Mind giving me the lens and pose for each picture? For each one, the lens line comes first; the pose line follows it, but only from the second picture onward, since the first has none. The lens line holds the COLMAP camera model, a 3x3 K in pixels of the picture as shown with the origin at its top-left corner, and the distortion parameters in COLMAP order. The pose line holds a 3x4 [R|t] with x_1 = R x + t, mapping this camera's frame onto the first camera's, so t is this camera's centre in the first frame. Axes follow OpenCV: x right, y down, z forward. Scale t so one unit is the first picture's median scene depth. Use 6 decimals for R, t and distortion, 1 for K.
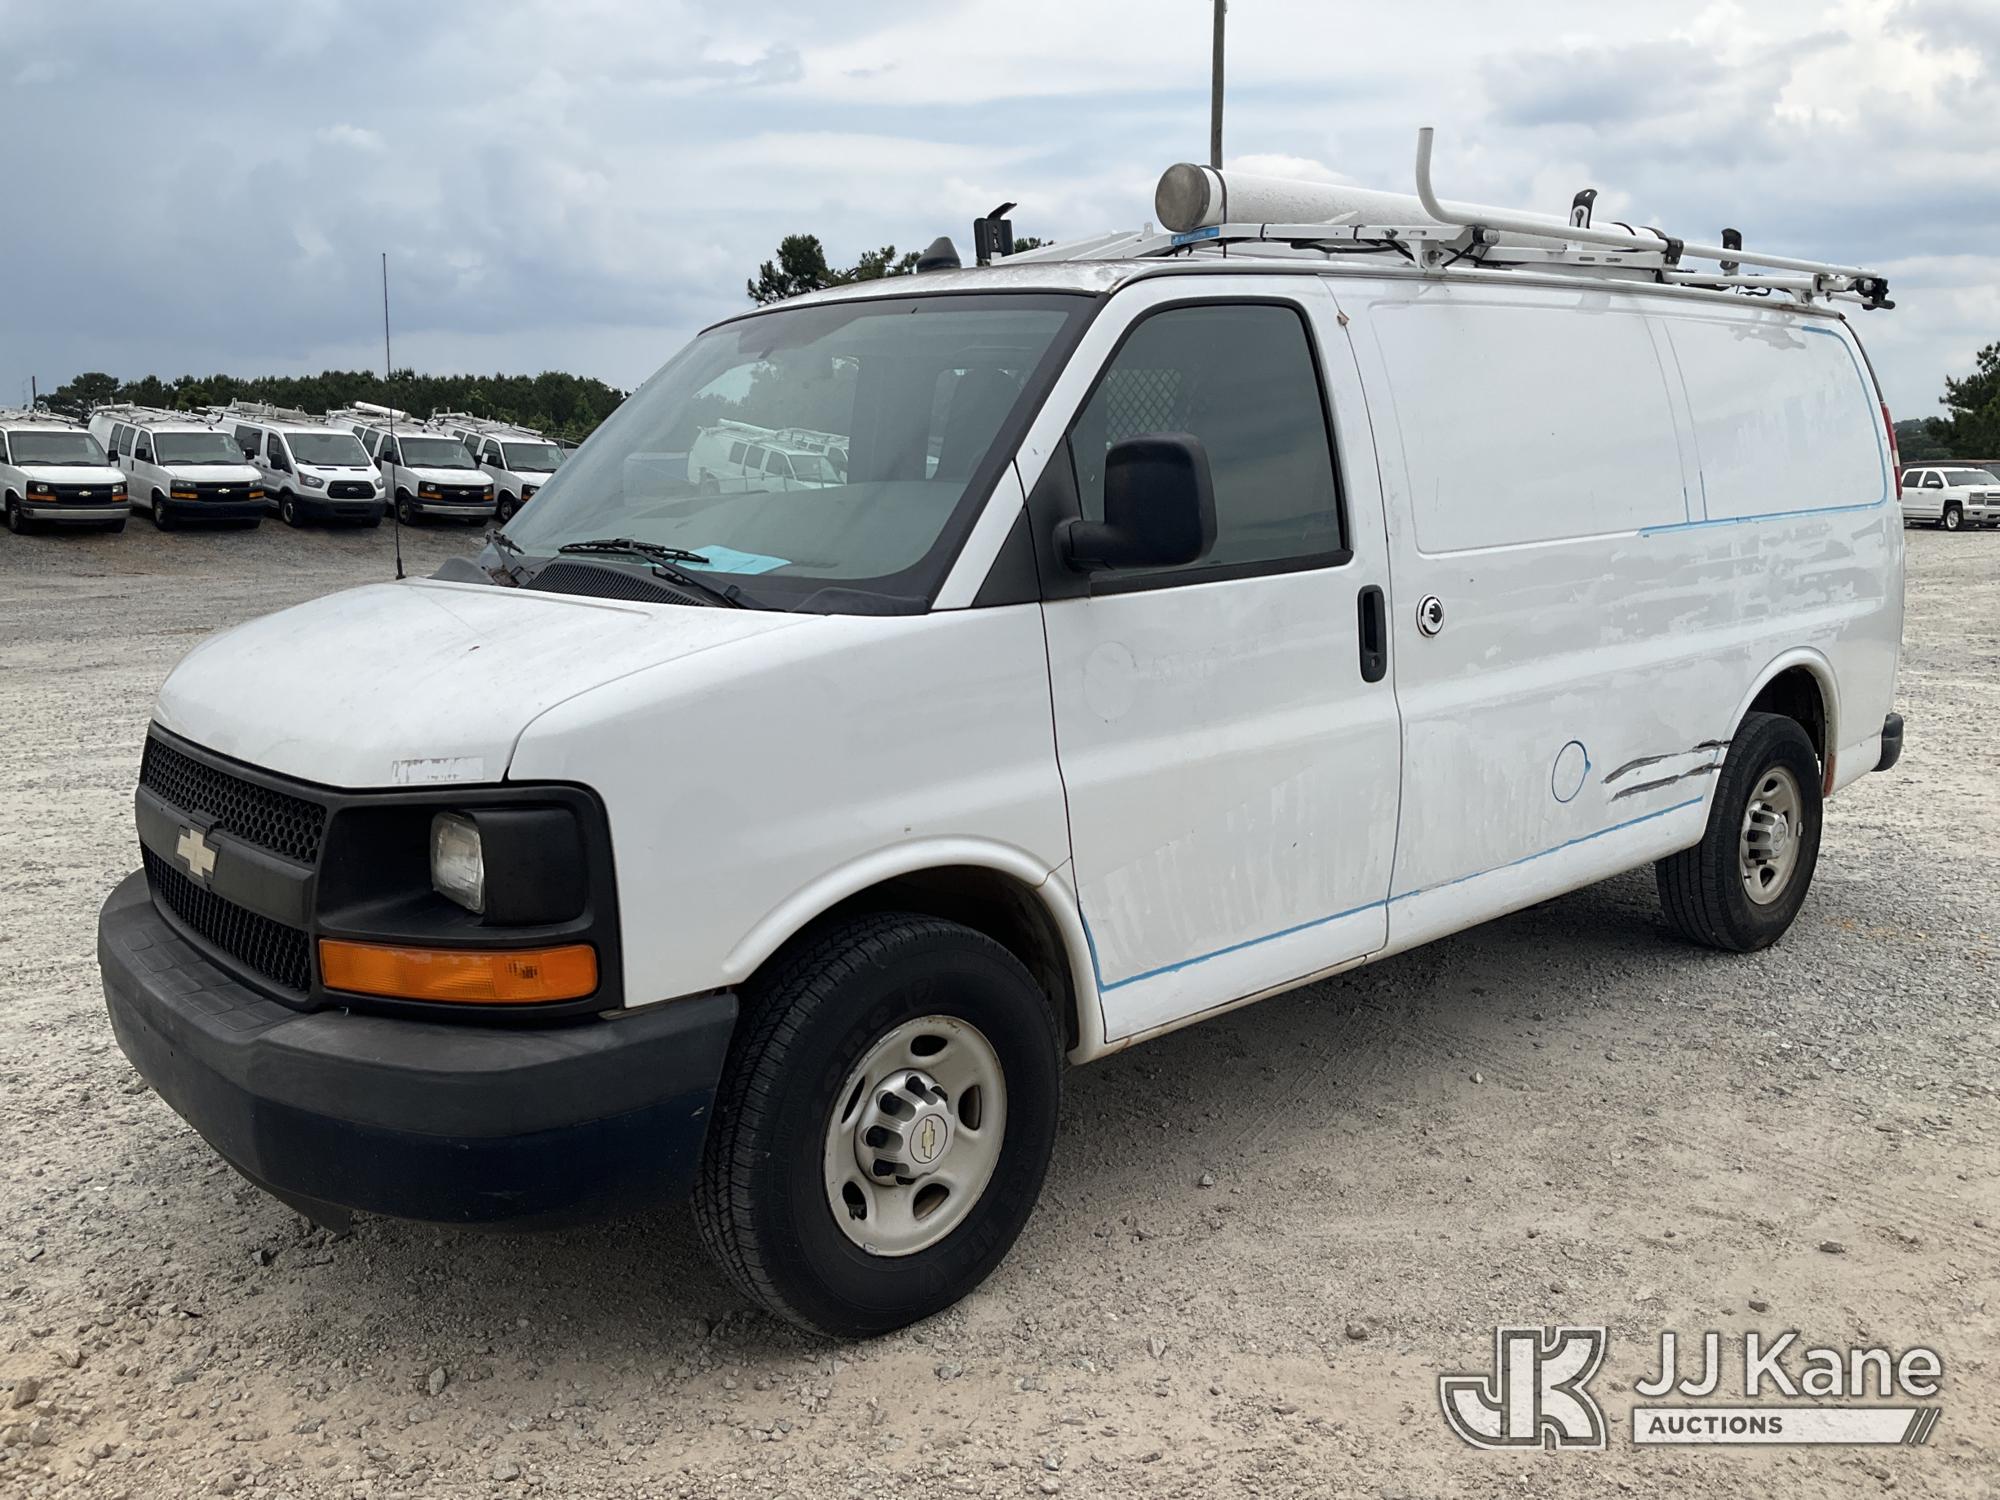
lens RADIAL K [[1593.9, 0, 1002.0], [0, 1593.9, 745.2], [0, 0, 1]] dist [0.028492, -0.051237]
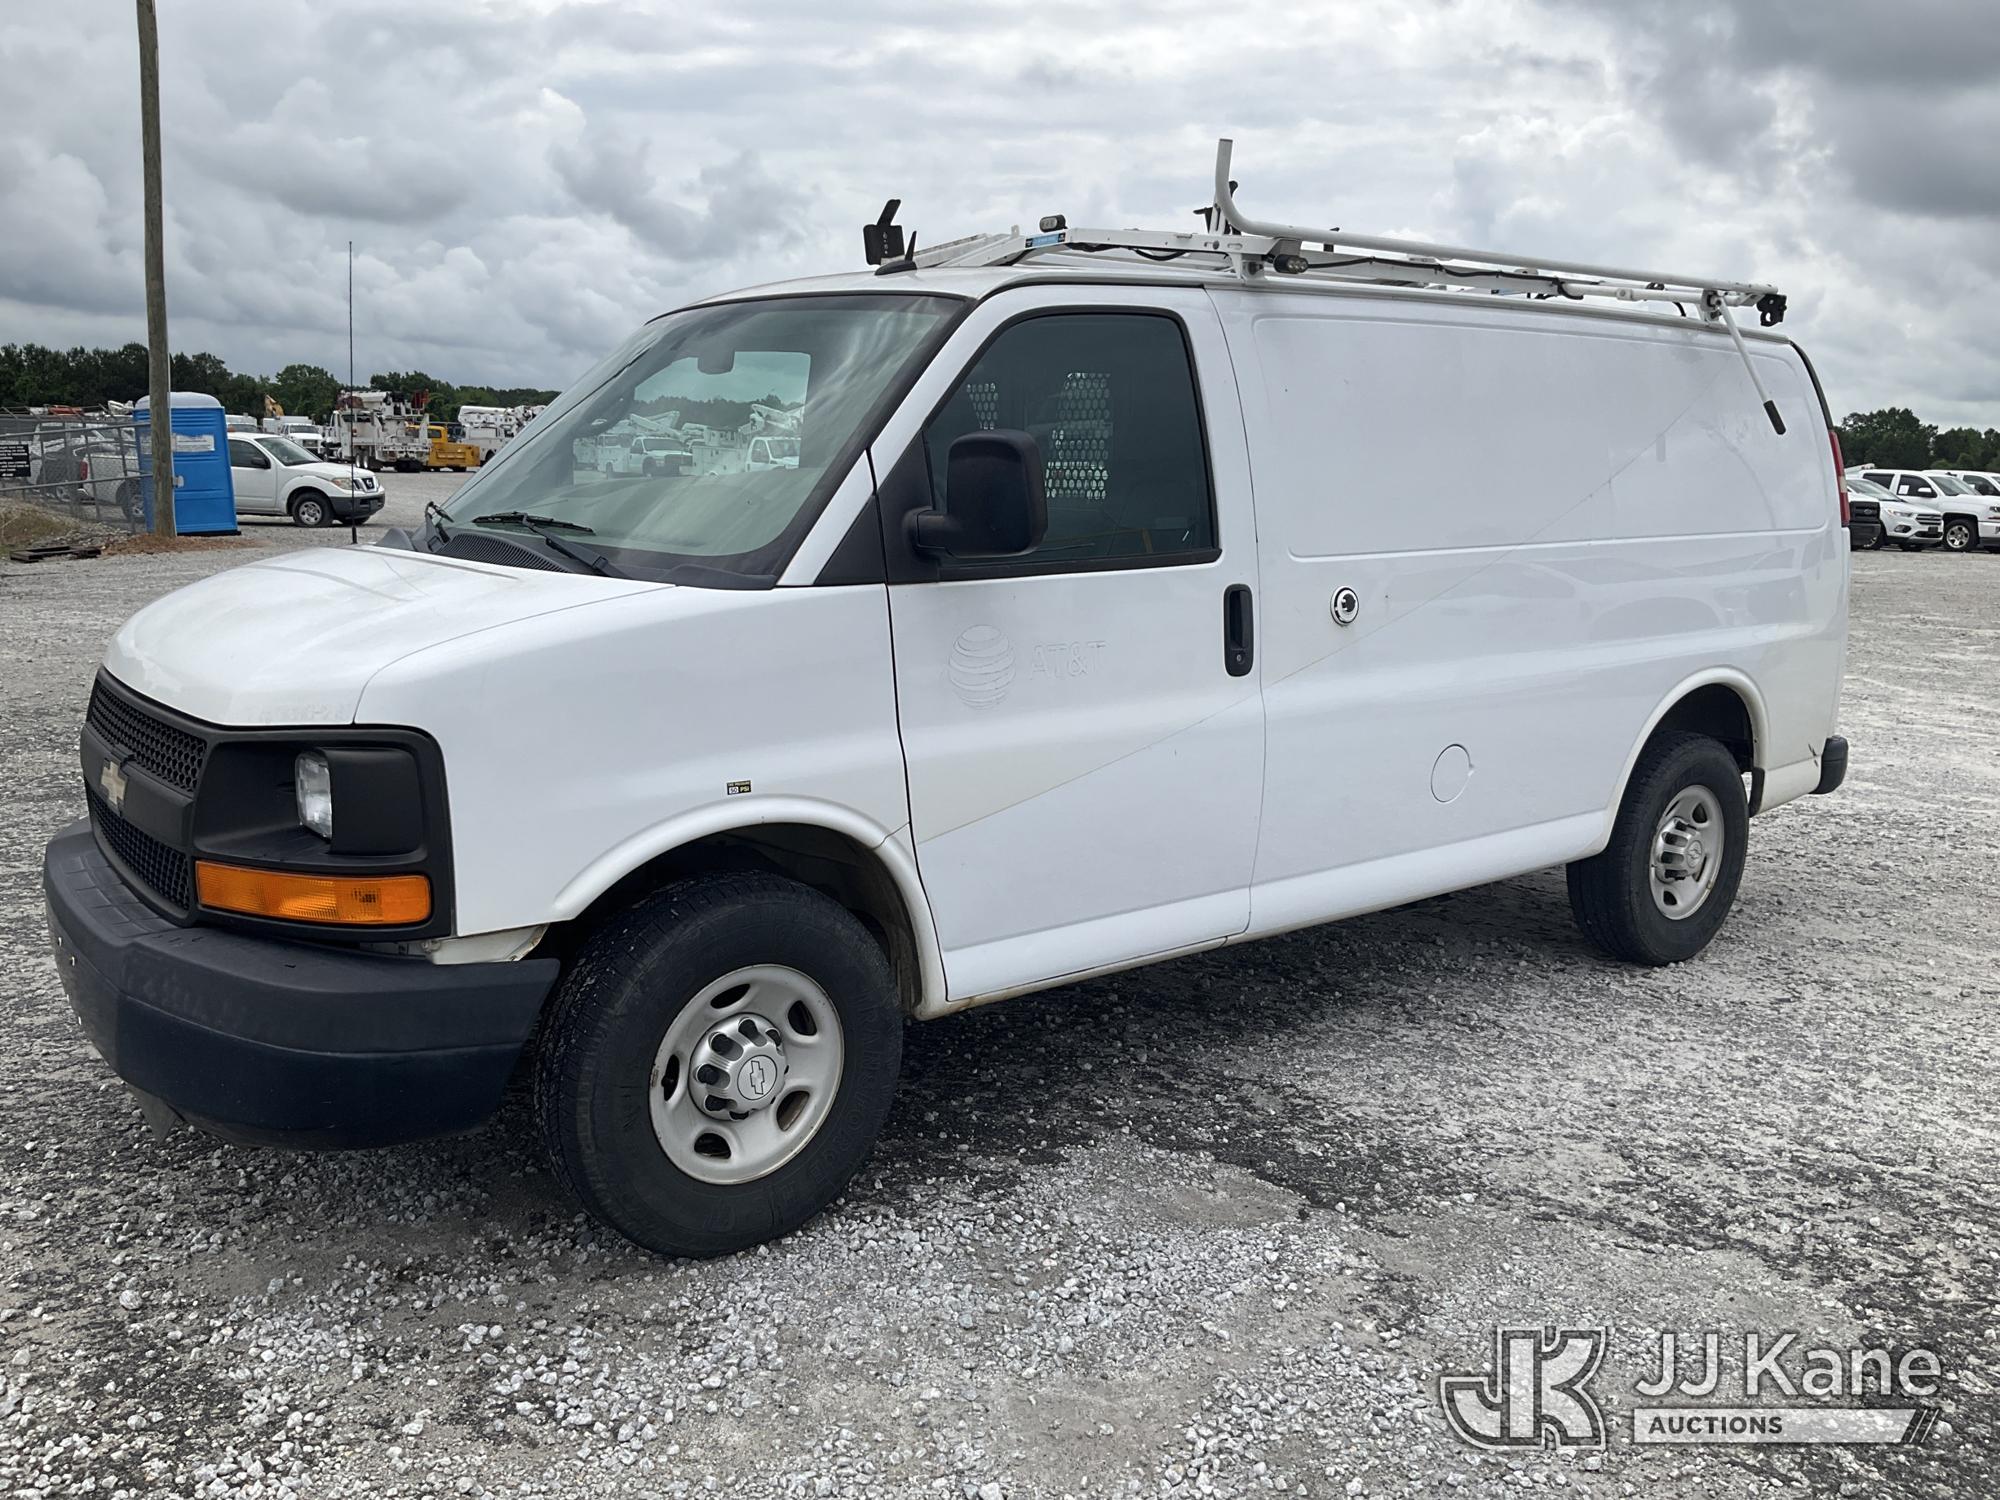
lens RADIAL K [[1593.9, 0, 998.1], [0, 1593.9, 735.4], [0, 0, 1]] dist [0.028492, -0.051237]
pose [[0.997821, 0.041447, -0.051337, 0.158006], [-0.041887, 0.999094, -0.007517, 0.017403], [0.050979, 0.009651, 0.998653, -0.068673]]
